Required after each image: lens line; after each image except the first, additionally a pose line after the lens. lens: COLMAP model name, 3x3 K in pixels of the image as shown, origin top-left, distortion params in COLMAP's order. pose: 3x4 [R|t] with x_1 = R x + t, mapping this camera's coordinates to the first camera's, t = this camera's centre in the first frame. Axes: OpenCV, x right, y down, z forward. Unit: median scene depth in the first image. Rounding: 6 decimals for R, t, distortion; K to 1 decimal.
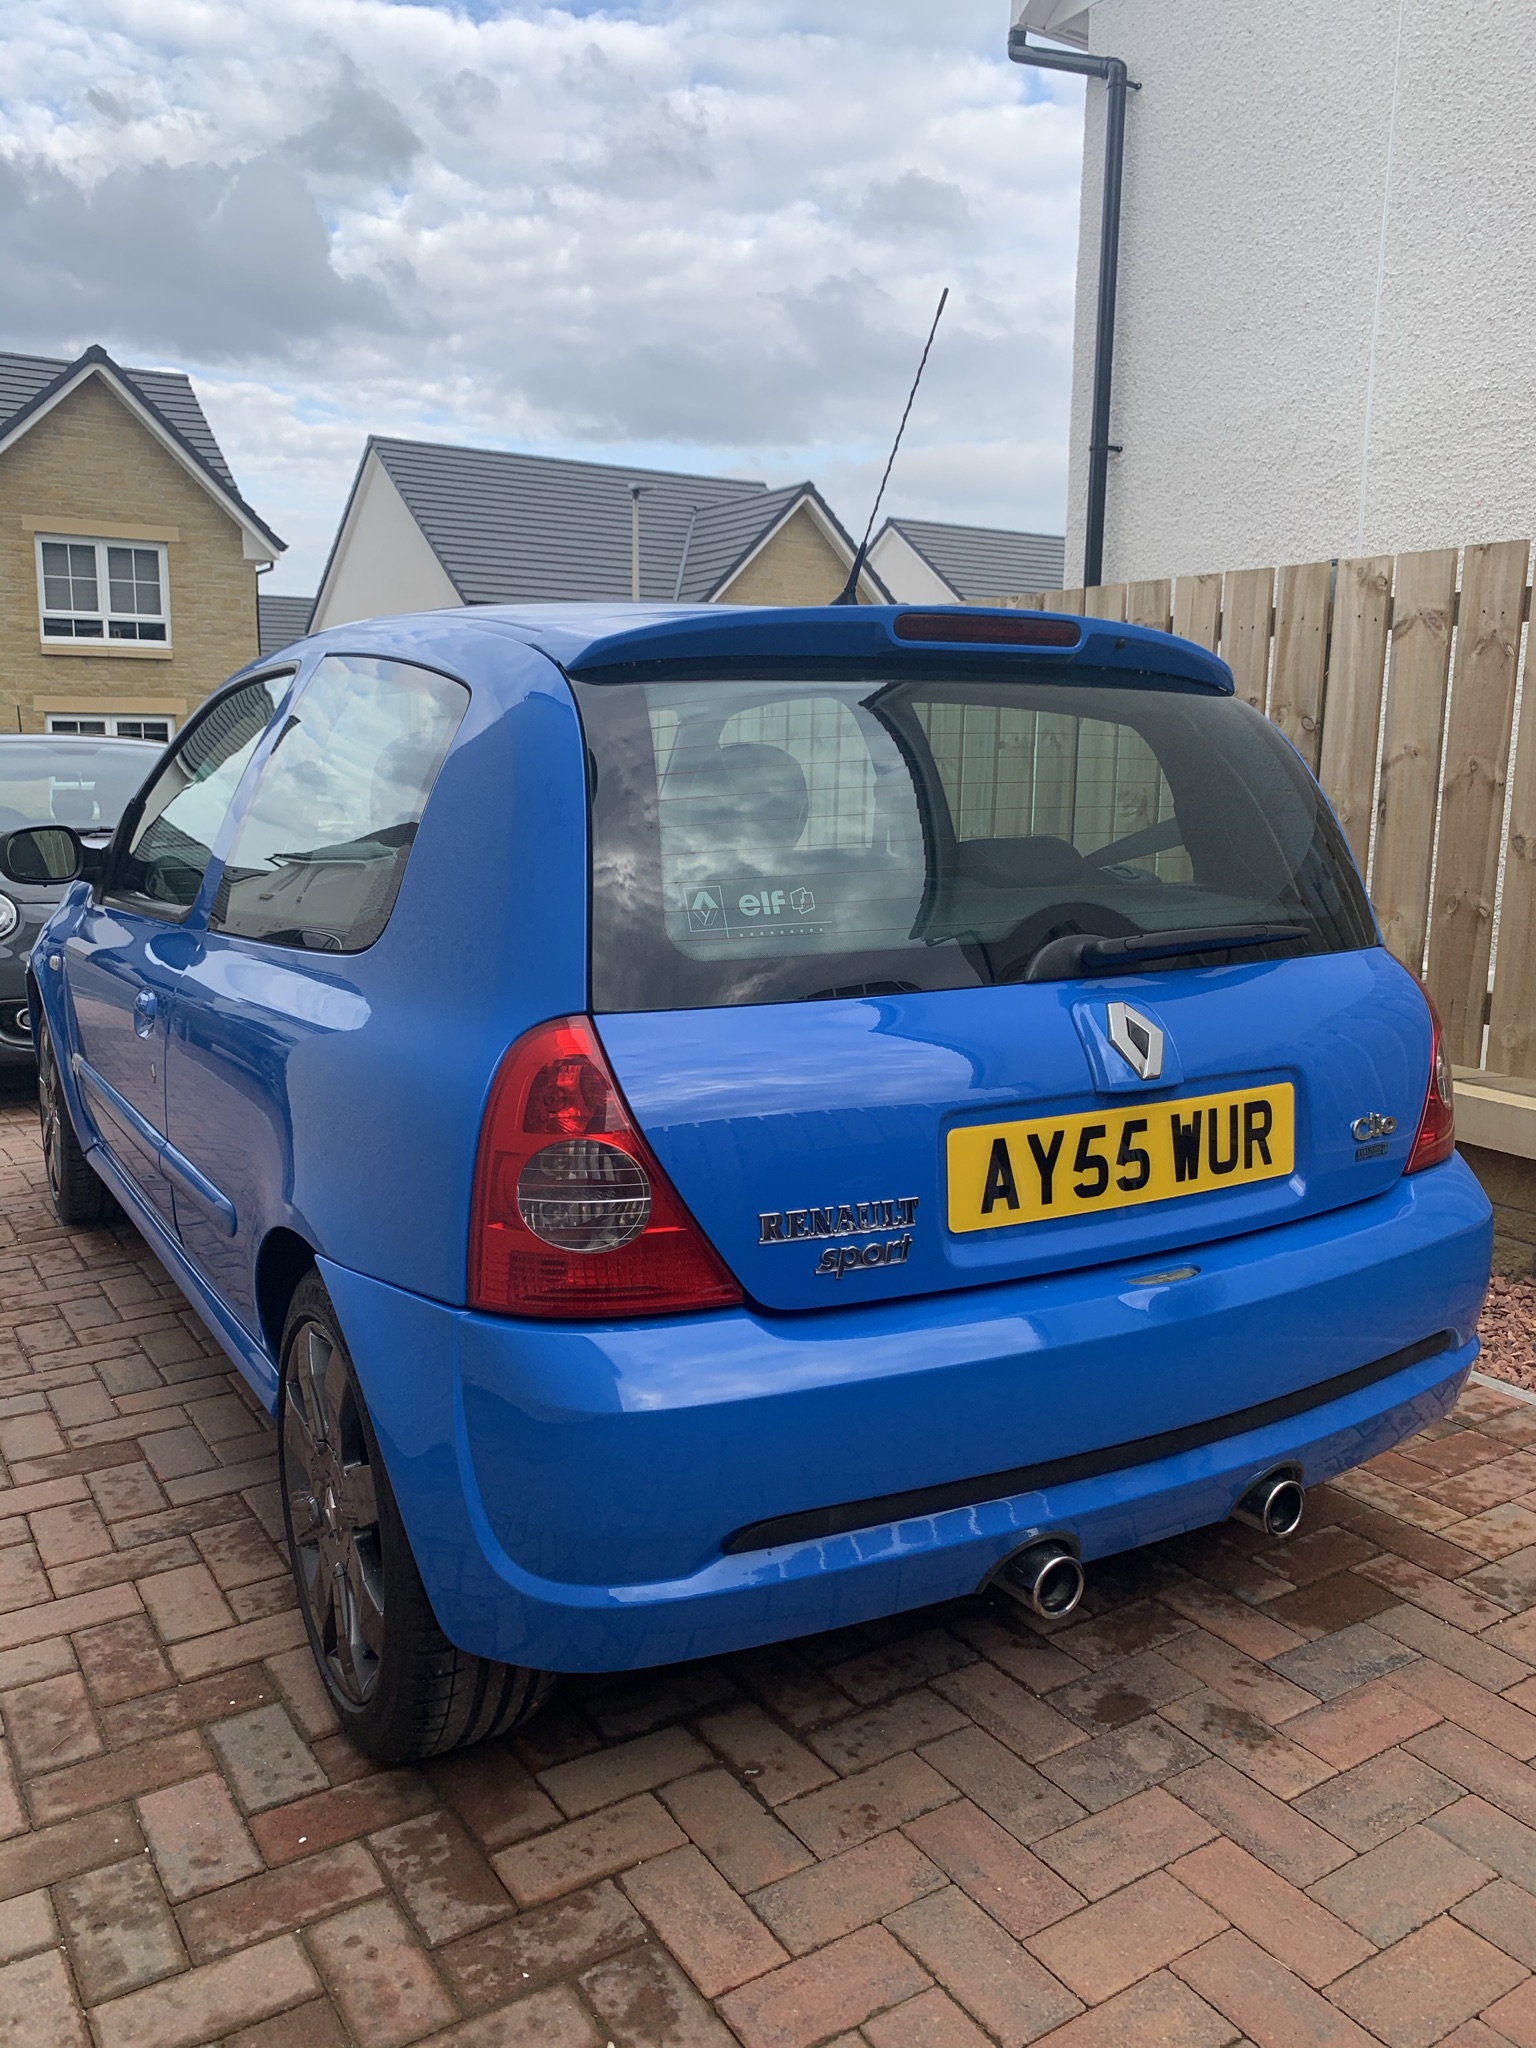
lens RADIAL K [[1577.7, 0, 768.0], [0, 1577.7, 1024.0], [0, 0, 1]] dist [0.062351, -0.080824]
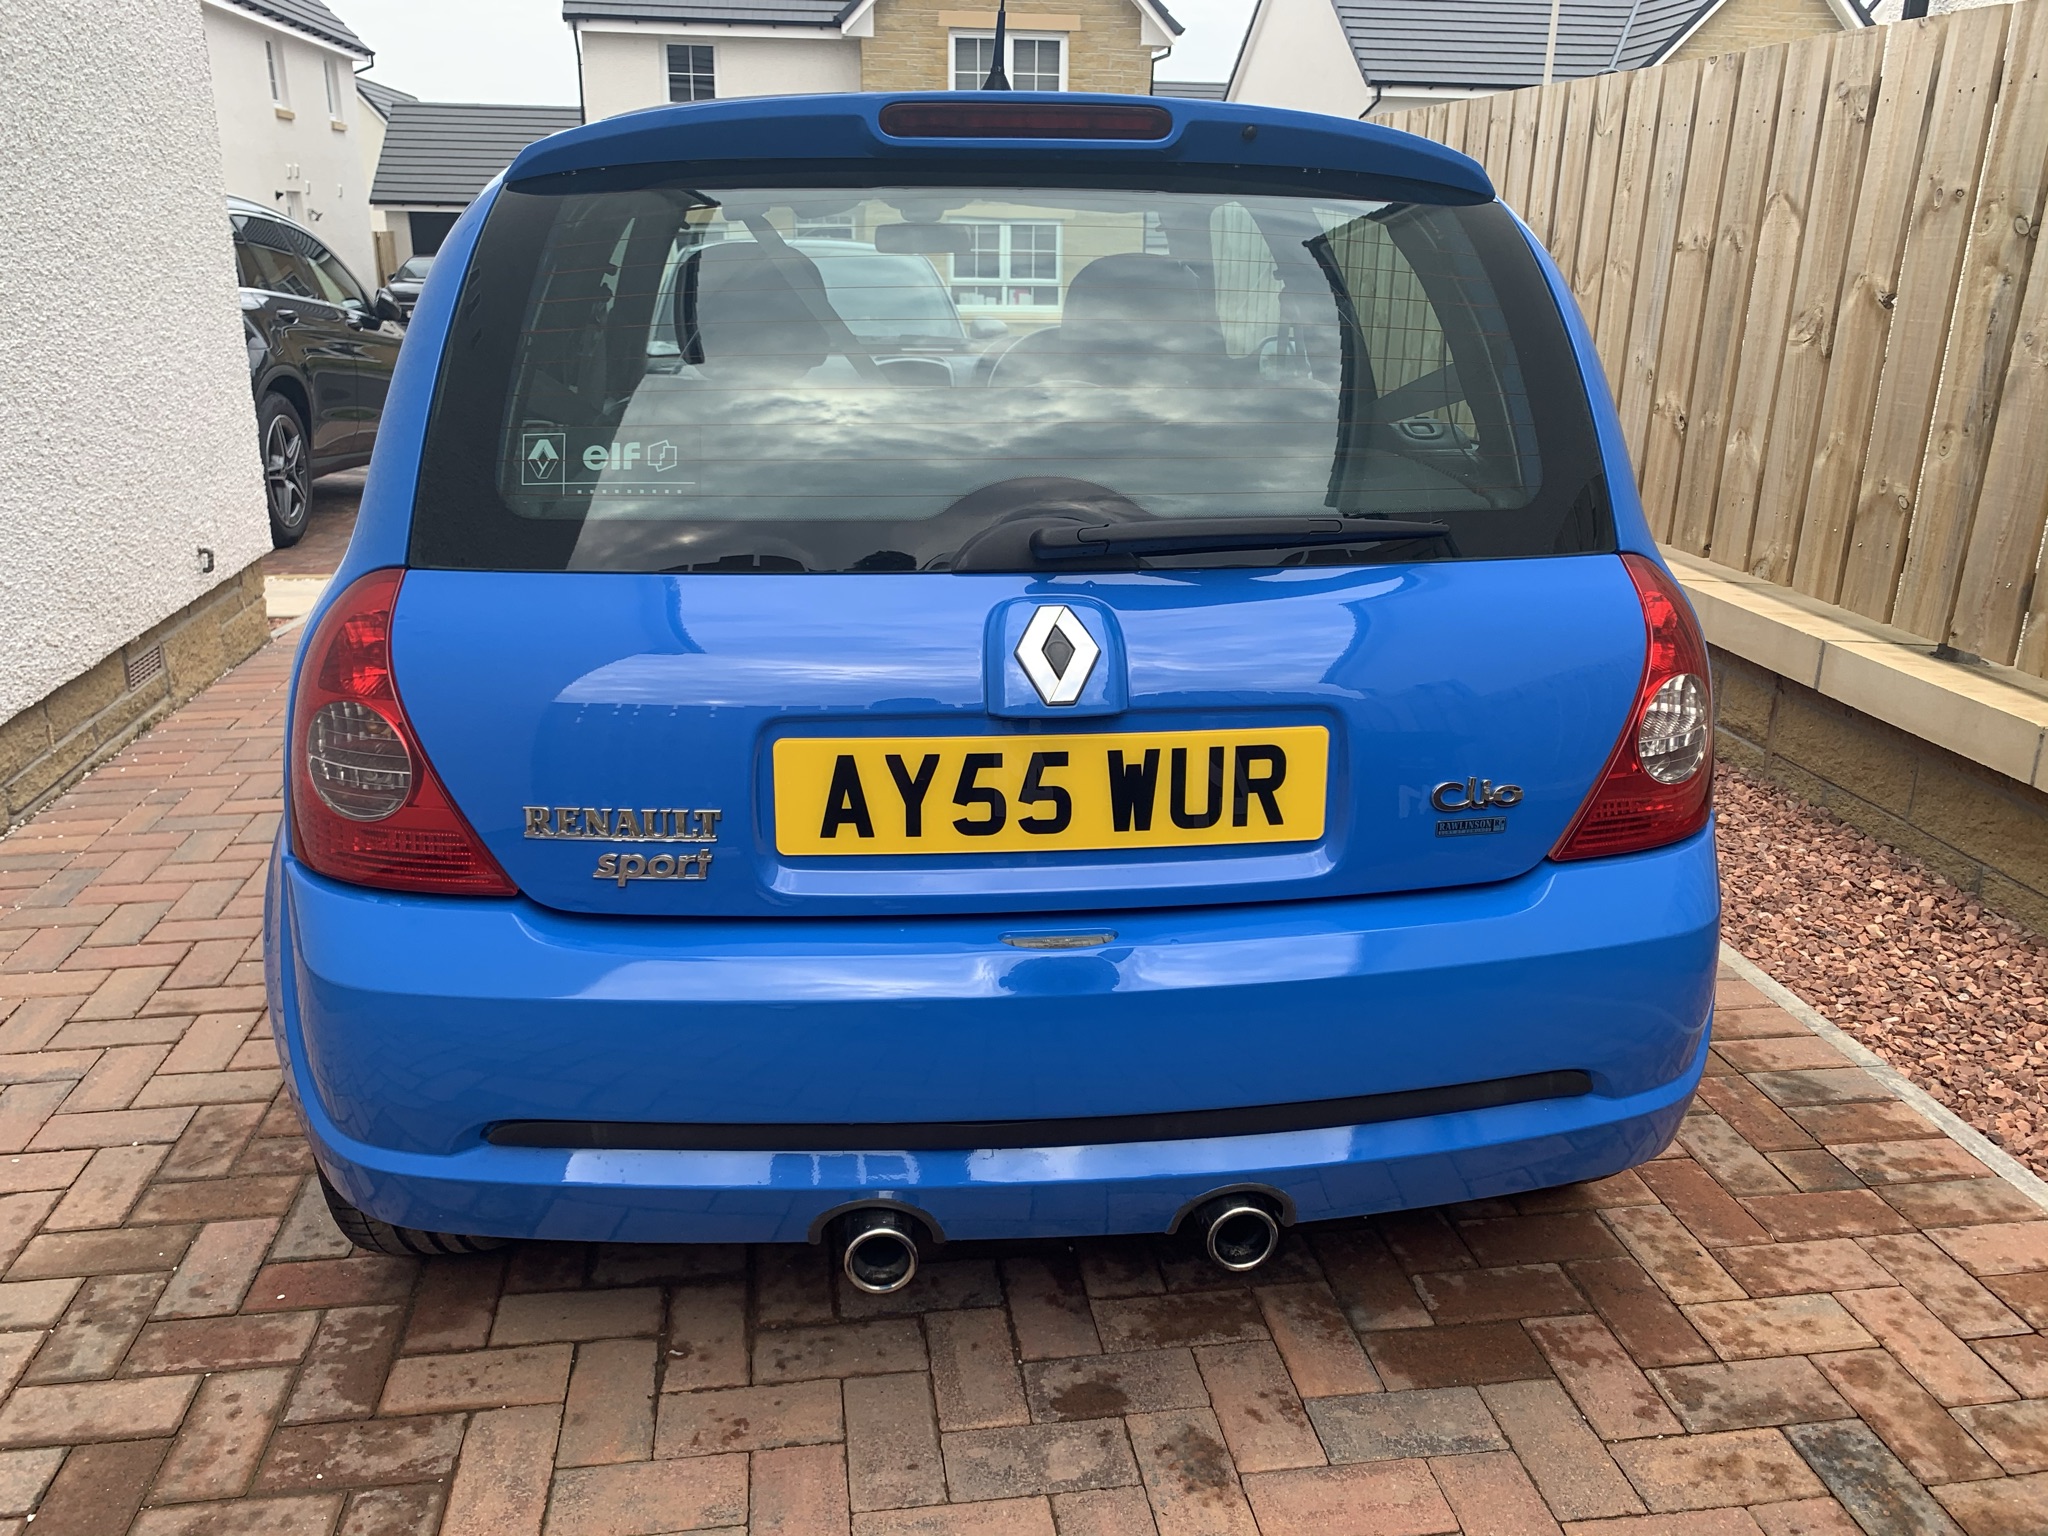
lens RADIAL K [[1576.7, 0, 1024.0], [0, 1576.7, 768.0], [0, 0, 1]] dist [0.035631, -0.049315]
pose [[0.907267, 0.134275, -0.398544, 0.532447], [-0.073511, 0.983704, 0.164078, -0.061740], [0.414081, -0.119565, 0.902353, 0.254867]]
